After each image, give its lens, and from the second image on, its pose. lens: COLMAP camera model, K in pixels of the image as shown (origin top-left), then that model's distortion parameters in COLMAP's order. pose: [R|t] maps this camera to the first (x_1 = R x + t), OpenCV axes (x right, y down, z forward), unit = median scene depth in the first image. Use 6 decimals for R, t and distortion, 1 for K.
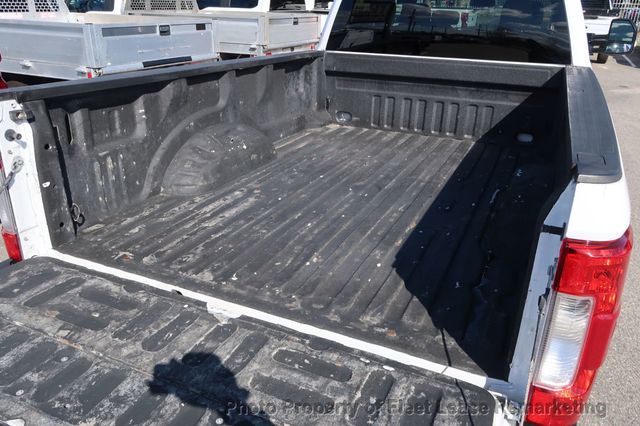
lens RADIAL K [[500.1, 0, 318.0], [0, 500.1, 214.5], [0, 0, 1]] dist [-0.000473, -0.006709]
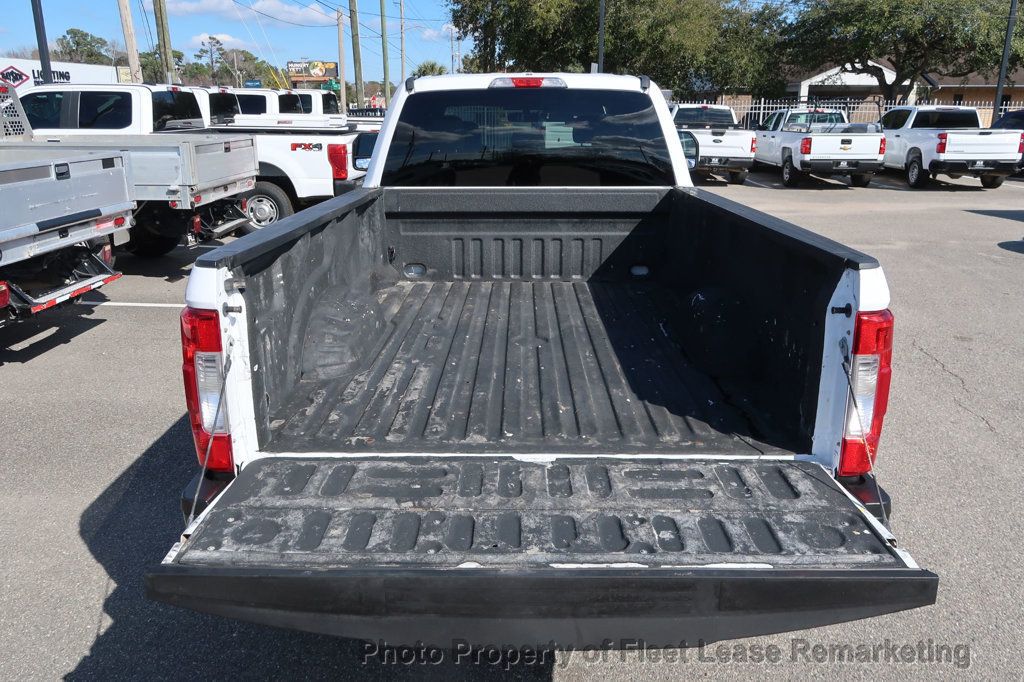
lens RADIAL K [[800.1, 0, 511.3], [0, 800.1, 344.2], [0, 0, 1]] dist [-0.000473, -0.006709]
pose [[0.914496, -0.135145, 0.381357, -0.499624], [0.176978, 0.981224, -0.076670, 0.056528], [-0.363835, 0.137606, 0.921243, -0.260960]]
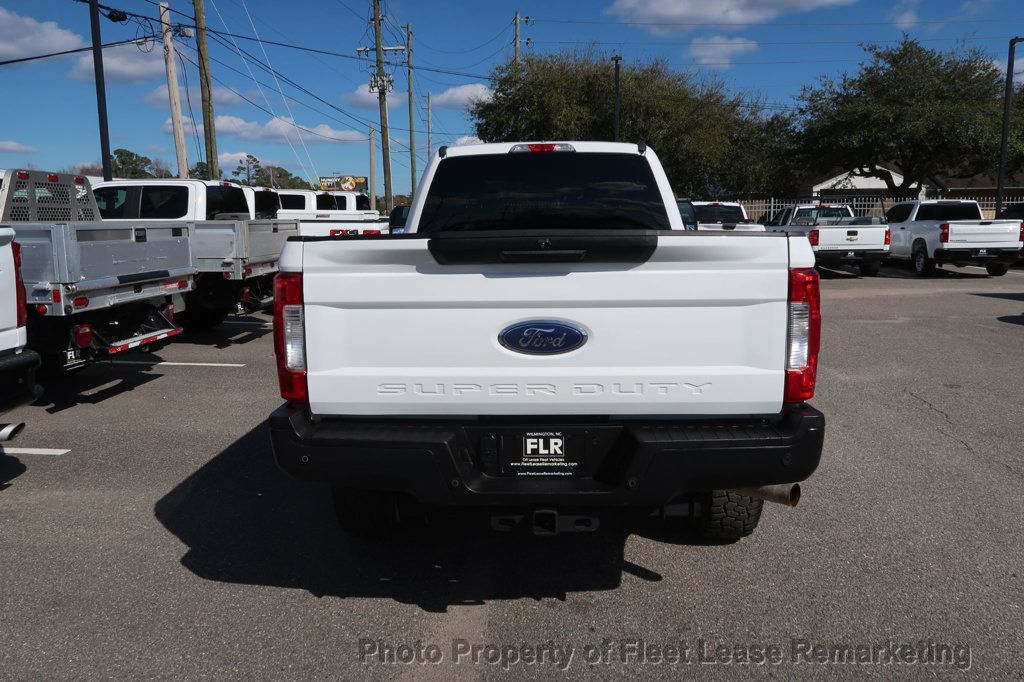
lens RADIAL K [[800.1, 0, 511.7], [0, 800.1, 340.5], [0, 0, 1]] dist [-0.000473, -0.006709]
pose [[0.924870, -0.087755, 0.370019, -0.618836], [0.176878, 0.960622, -0.214287, 0.305800], [-0.336644, 0.263636, 0.903973, -0.480730]]
